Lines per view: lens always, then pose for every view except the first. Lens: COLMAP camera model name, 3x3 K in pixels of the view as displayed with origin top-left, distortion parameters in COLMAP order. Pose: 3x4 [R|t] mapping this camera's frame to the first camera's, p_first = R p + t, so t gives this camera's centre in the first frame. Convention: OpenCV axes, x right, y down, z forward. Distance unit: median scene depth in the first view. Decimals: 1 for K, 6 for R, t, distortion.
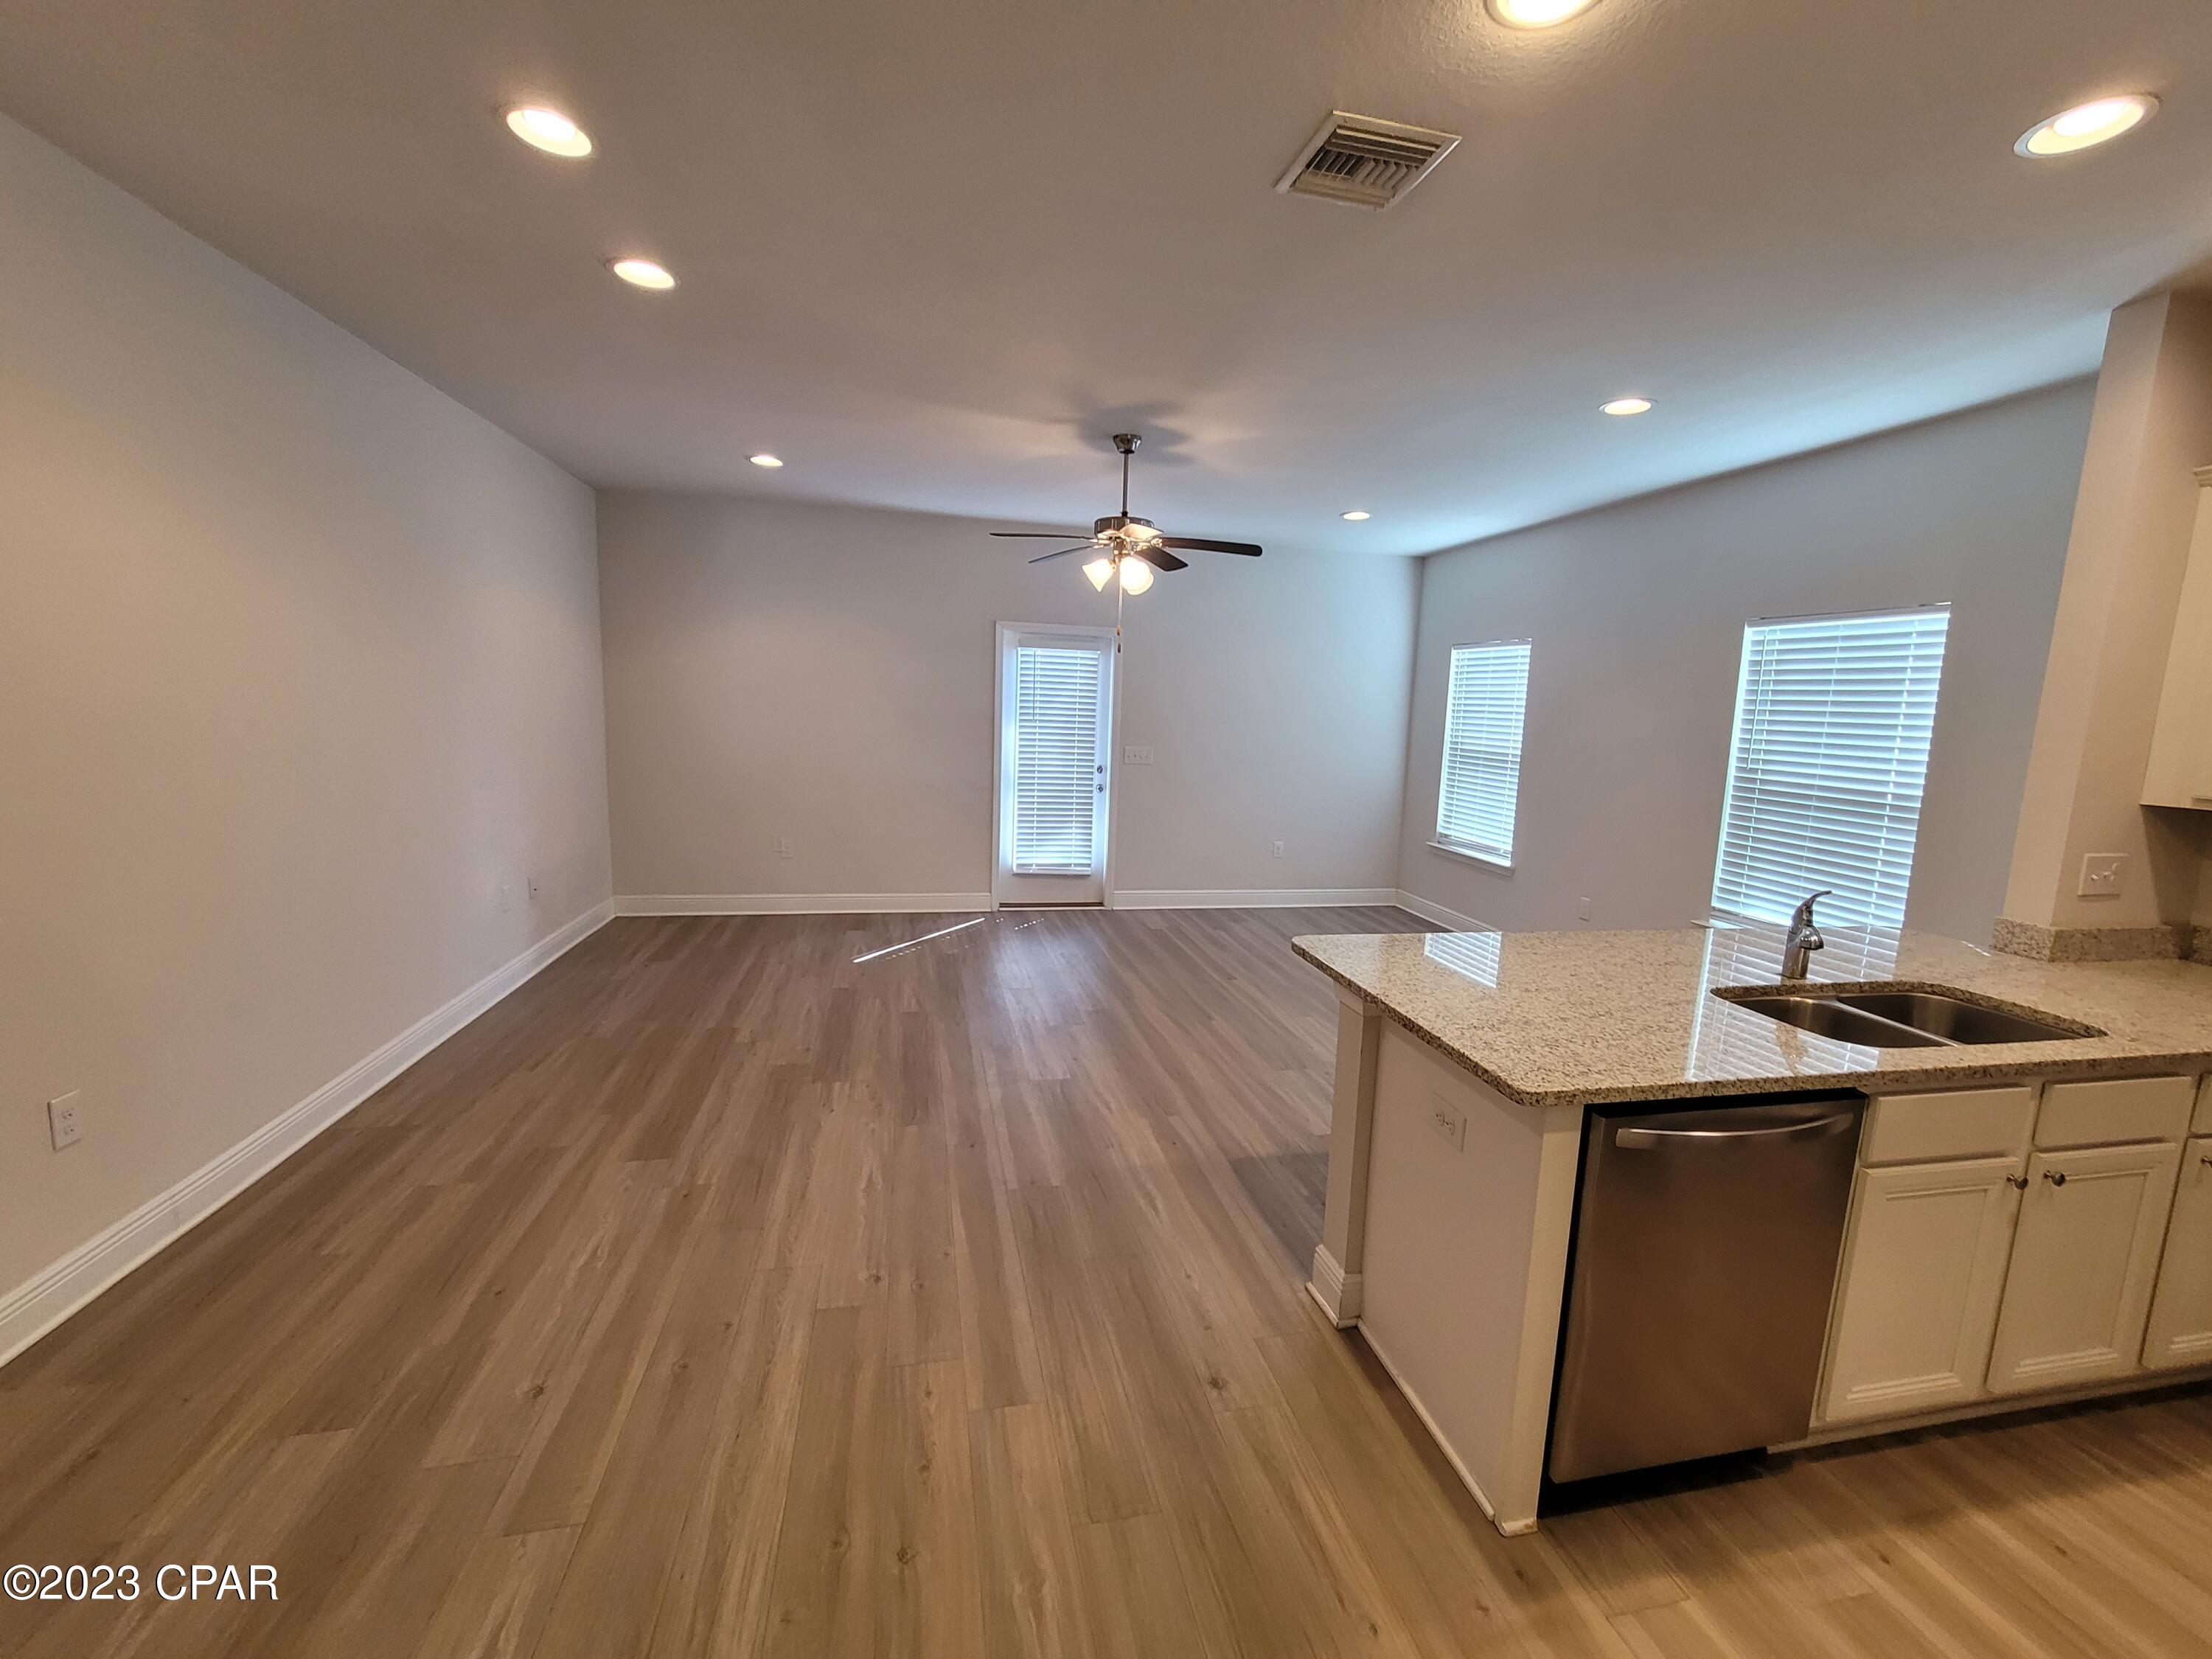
lens RADIAL K [[906.2, 0, 1113.6], [0, 906.2, 826.2], [0, 0, 1]] dist [0.001495, 0.000067]
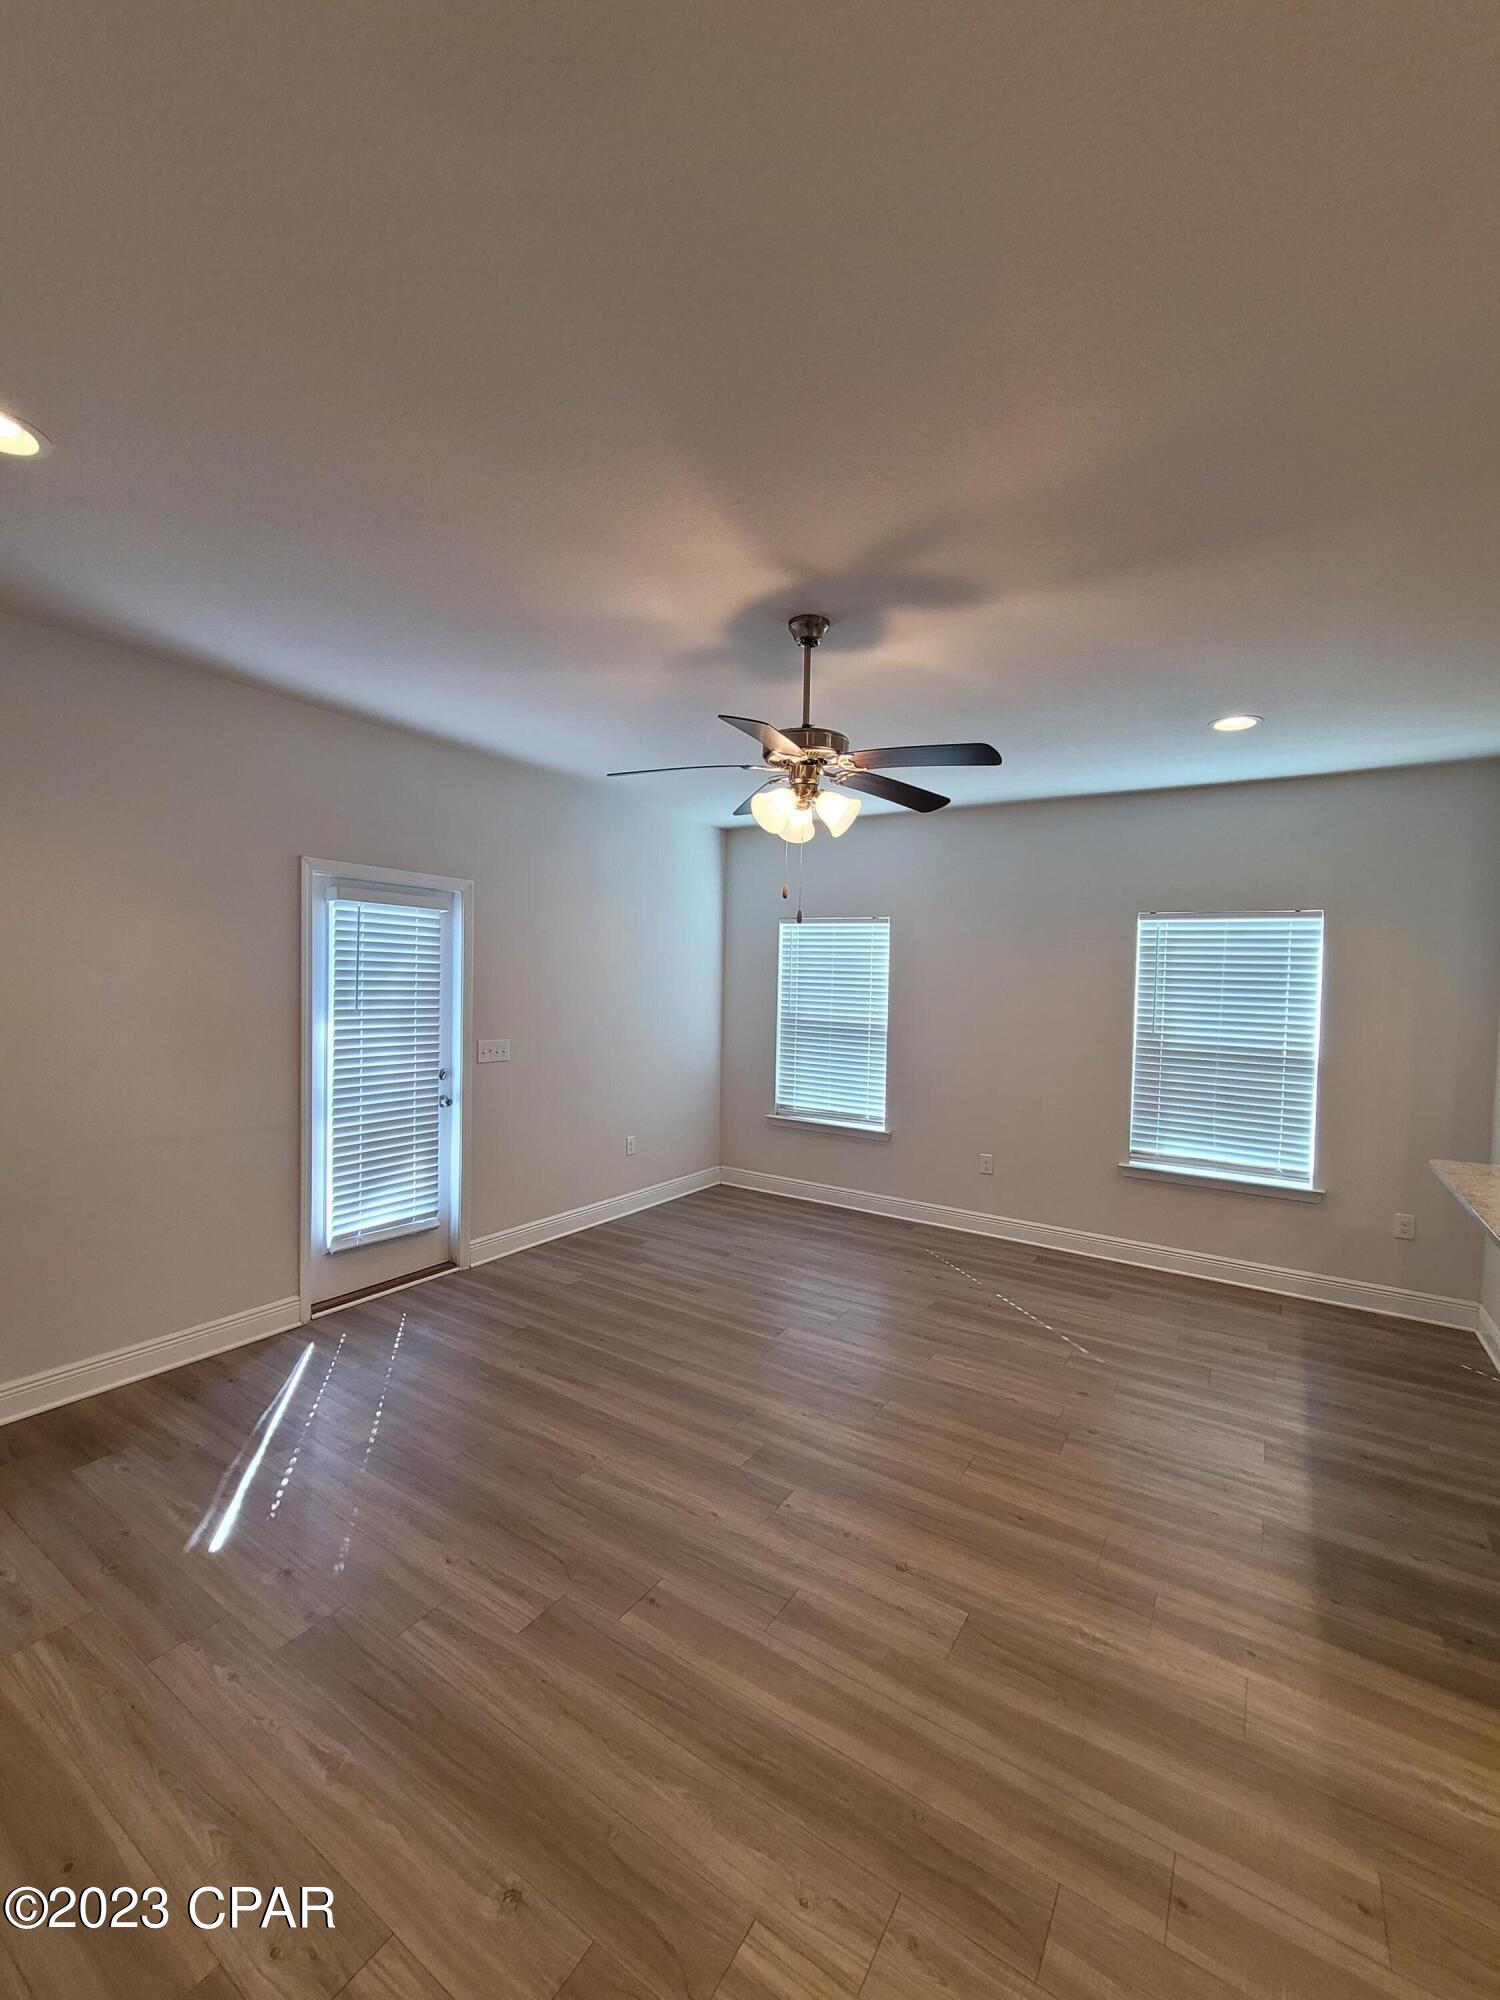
lens RADIAL K [[819.3, 0, 754.2], [0, 819.3, 1006.2], [0, 0, 1]] dist [0.001495, 0.000067]
pose [[0.713380, -0.039086, 0.699686, -0.330976], [0.093464, 0.994830, -0.039720, -0.077666], [-0.694517, 0.093731, 0.713345, 0.421666]]
